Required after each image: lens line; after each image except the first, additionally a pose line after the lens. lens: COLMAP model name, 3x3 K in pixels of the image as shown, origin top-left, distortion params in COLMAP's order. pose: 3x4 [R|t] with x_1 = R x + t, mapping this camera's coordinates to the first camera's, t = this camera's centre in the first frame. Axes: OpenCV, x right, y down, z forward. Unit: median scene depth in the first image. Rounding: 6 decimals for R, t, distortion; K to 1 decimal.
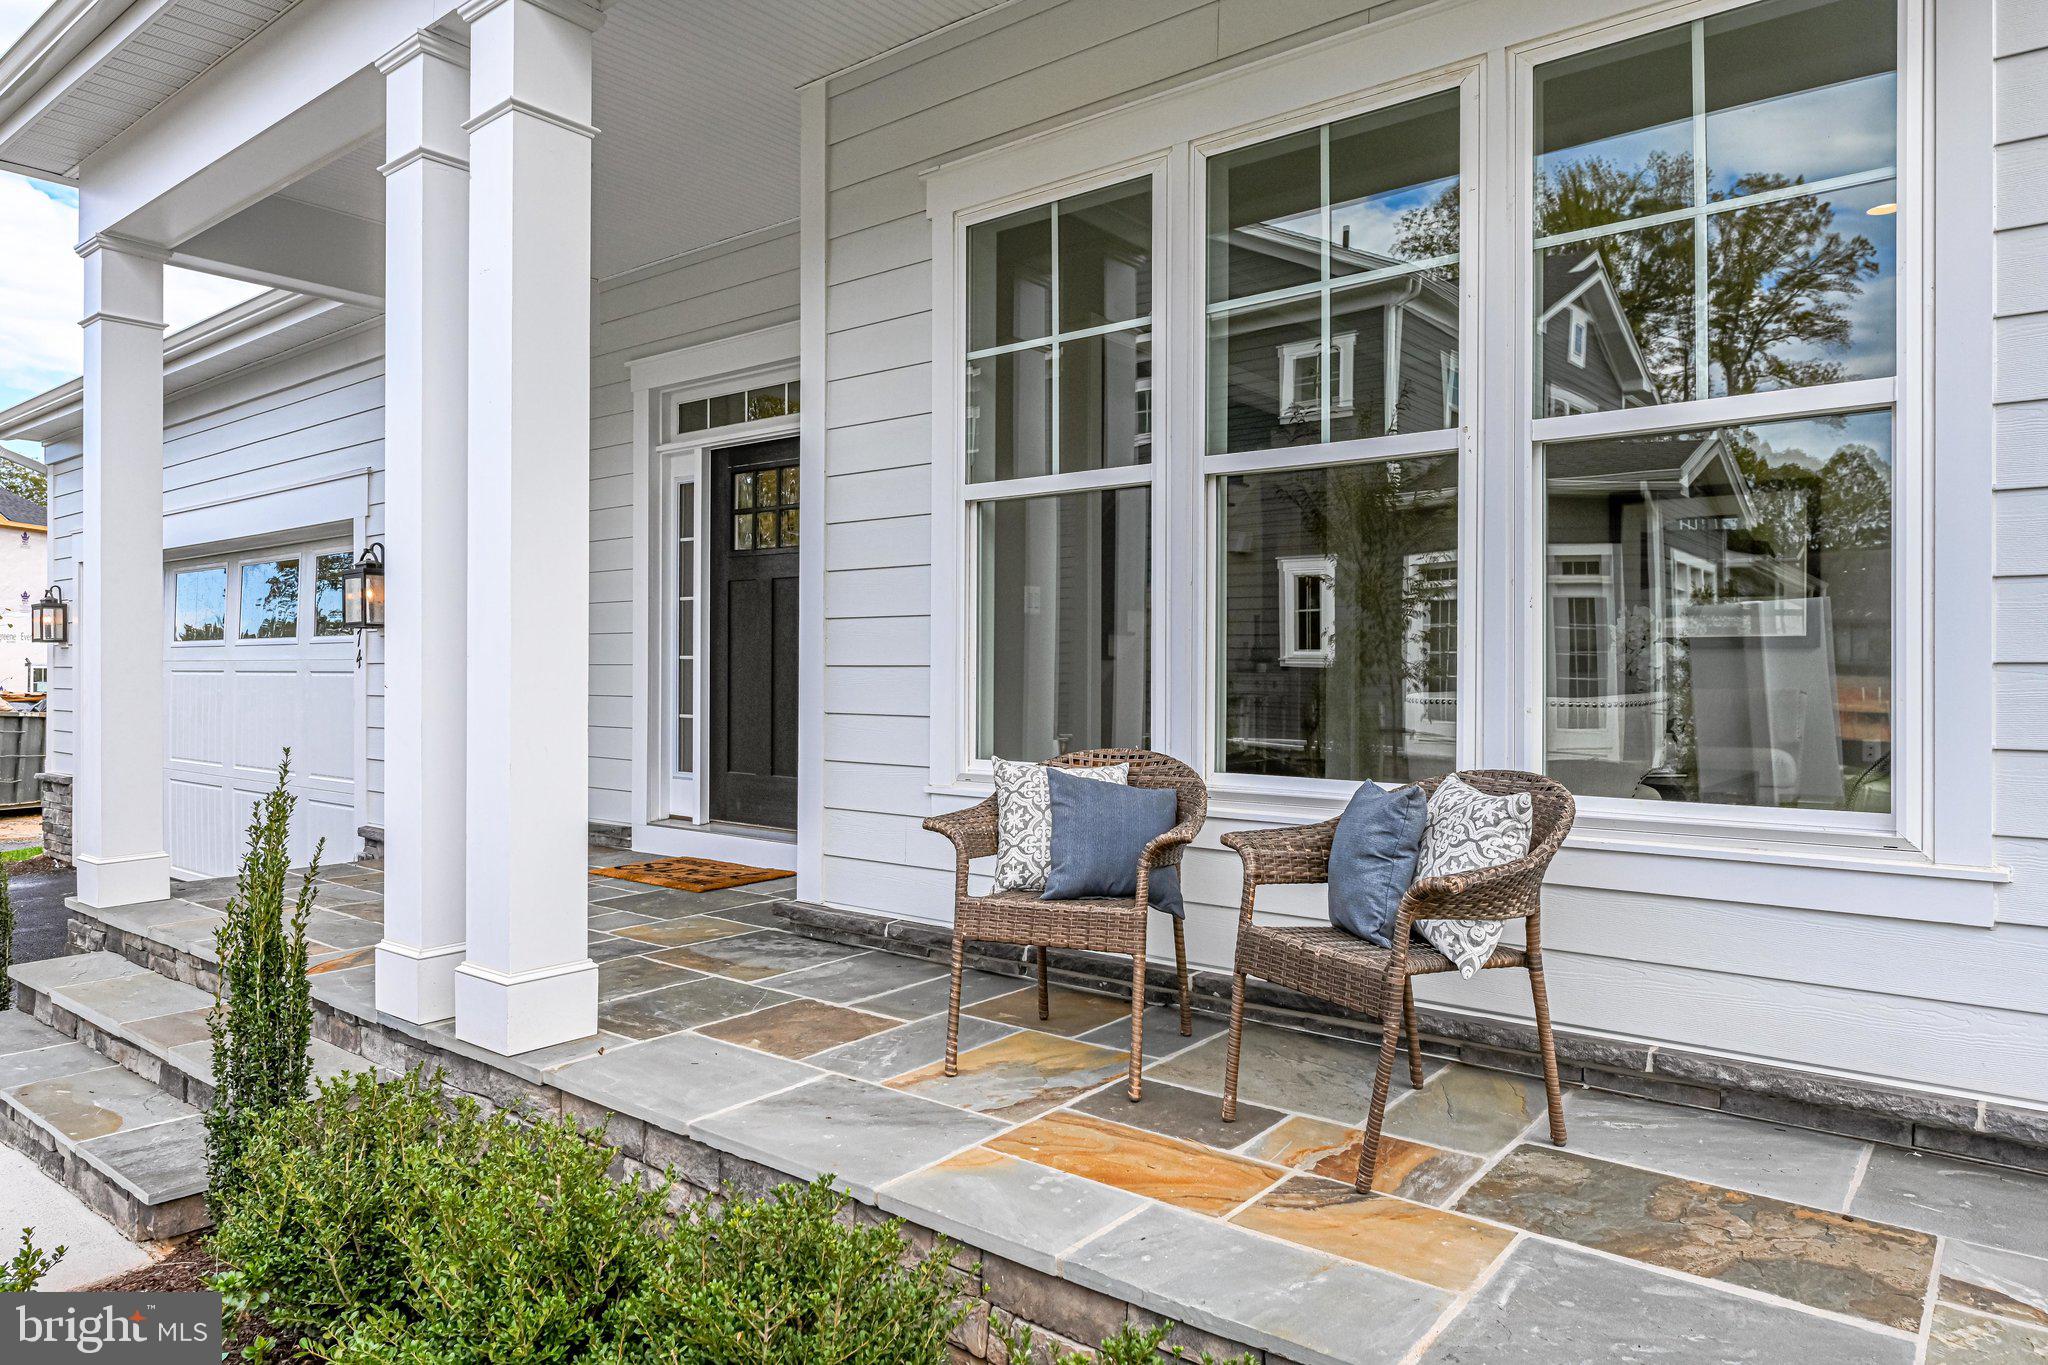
lens RADIAL K [[1297.6, 0, 1027.0], [0, 1297.6, 654.5], [0, 0, 1]] dist [-0.000593, -0.000094]
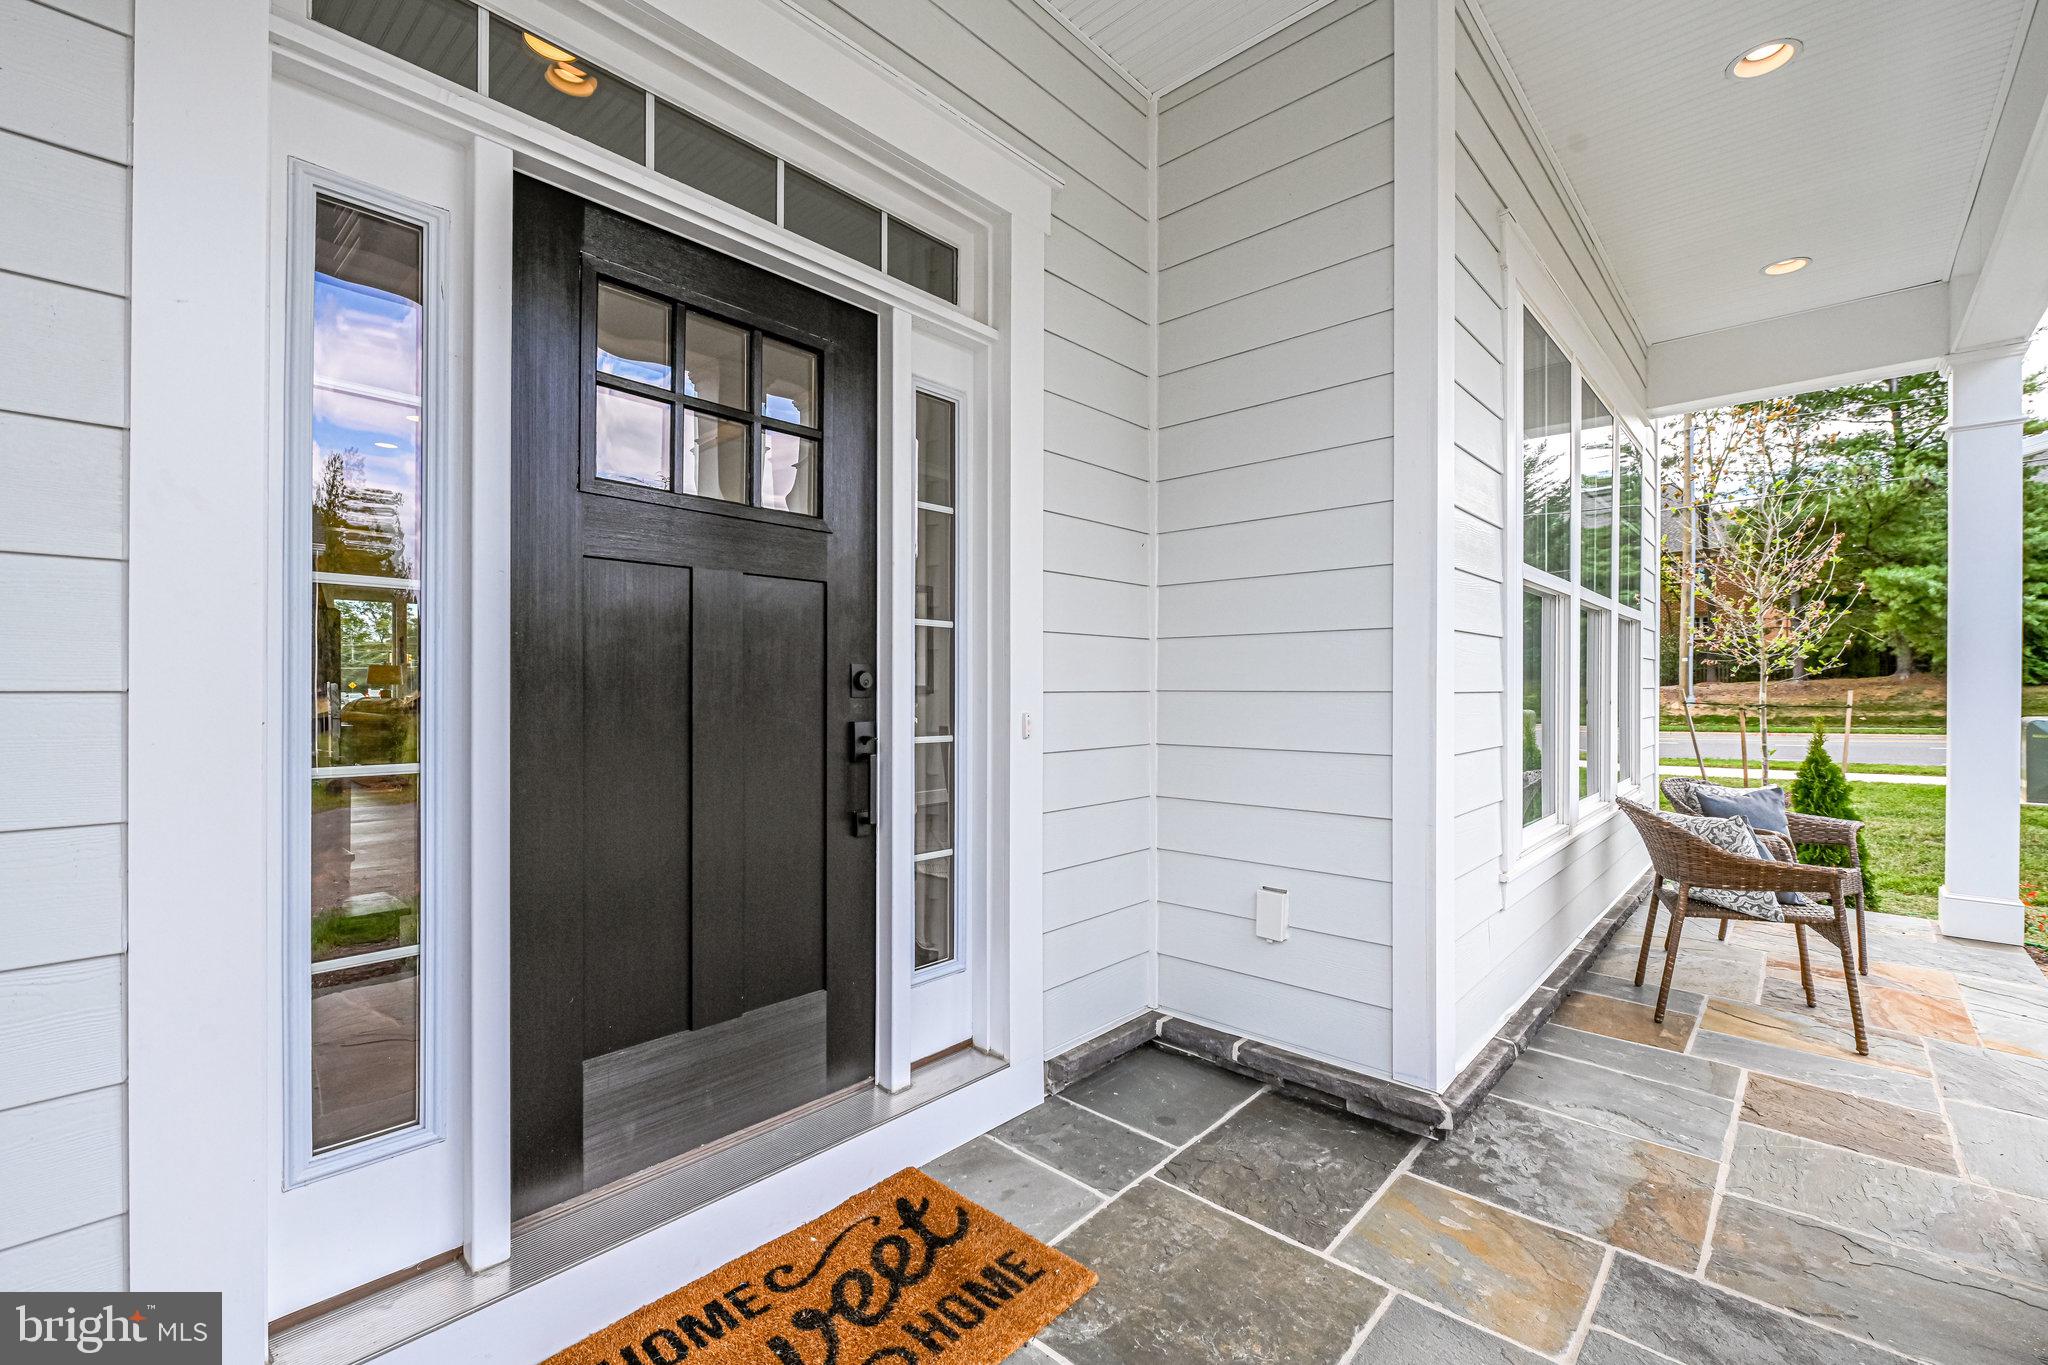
lens RADIAL K [[850.4, 0, 1022.5], [0, 850.4, 699.6], [0, 0, 1]] dist [-0.007586, -0.000261]
pose [[0.075275, 0.002974, 0.997158, -0.872626], [-0.003494, 0.999990, -0.002718, -0.027342], [-0.997157, -0.003279, 0.075285, 1.595620]]
